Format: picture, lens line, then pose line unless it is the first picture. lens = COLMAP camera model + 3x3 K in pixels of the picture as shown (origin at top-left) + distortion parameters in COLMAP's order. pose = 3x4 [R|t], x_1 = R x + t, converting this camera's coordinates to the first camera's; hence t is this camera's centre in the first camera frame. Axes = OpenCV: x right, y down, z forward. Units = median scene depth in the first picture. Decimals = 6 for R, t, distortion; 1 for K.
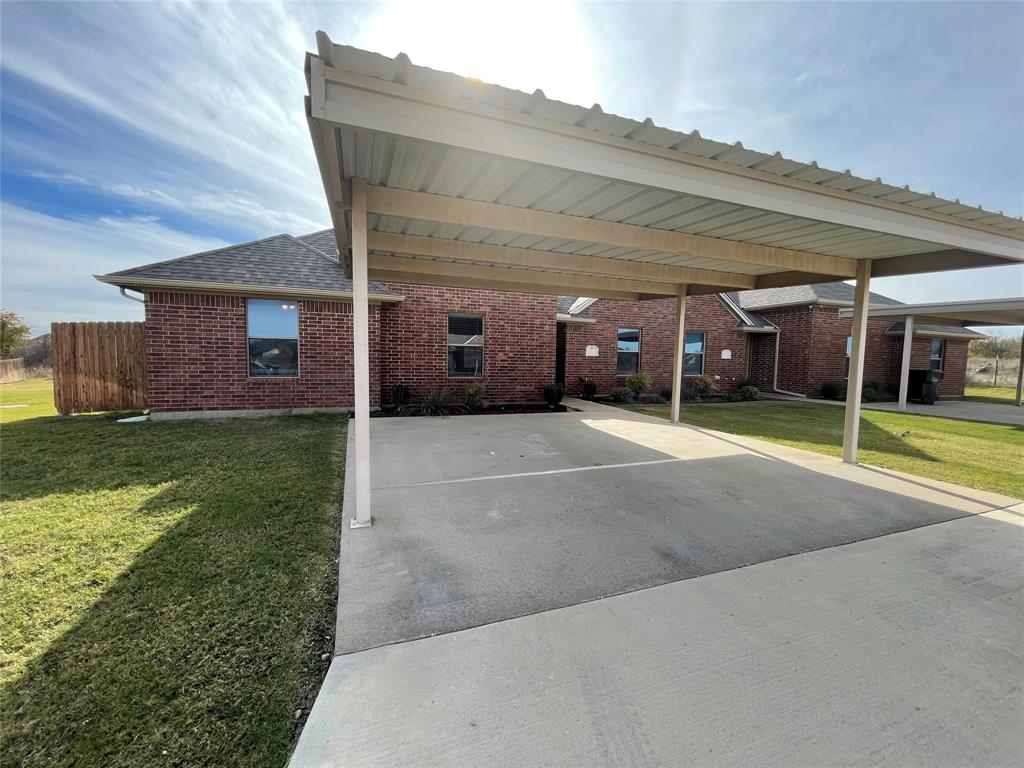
lens RADIAL K [[417.3, 0, 510.2], [0, 417.3, 382.5], [0, 0, 1]] dist [-0.002852, 0.001535]
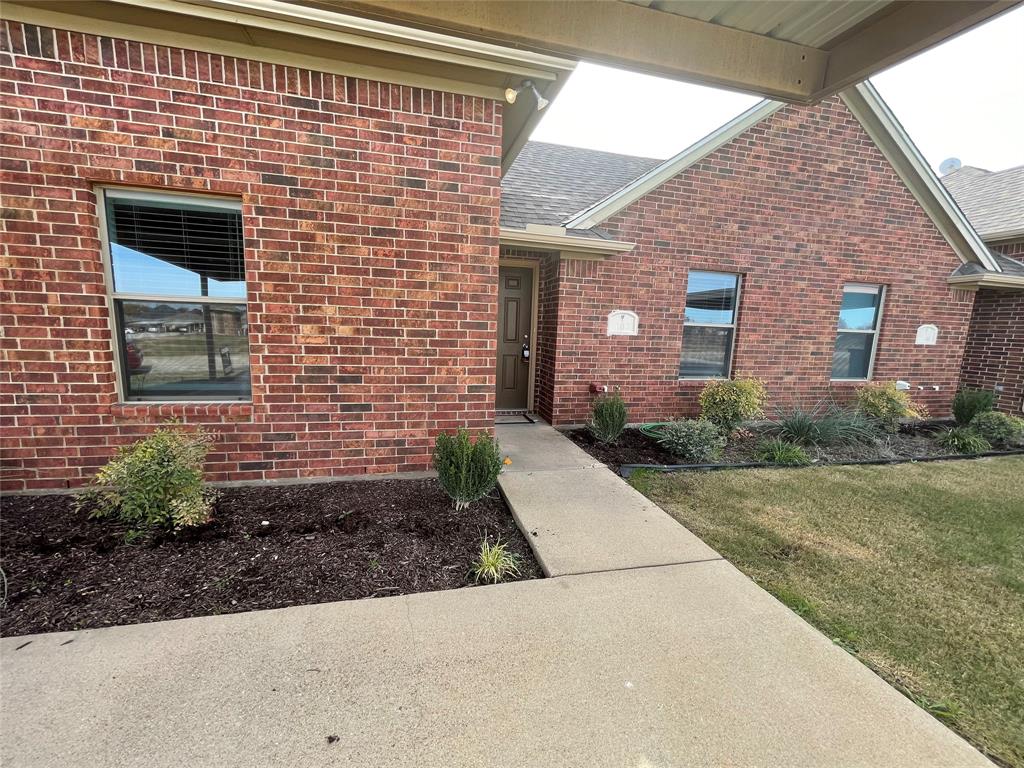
lens RADIAL K [[417.3, 0, 513.5], [0, 417.3, 388.2], [0, 0, 1]] dist [-0.002852, 0.001535]
pose [[0.993243, 0.033178, -0.111212, 0.136589], [-0.023536, 0.995938, 0.086913, -0.044368], [0.113644, -0.083708, 0.989989, 0.566054]]
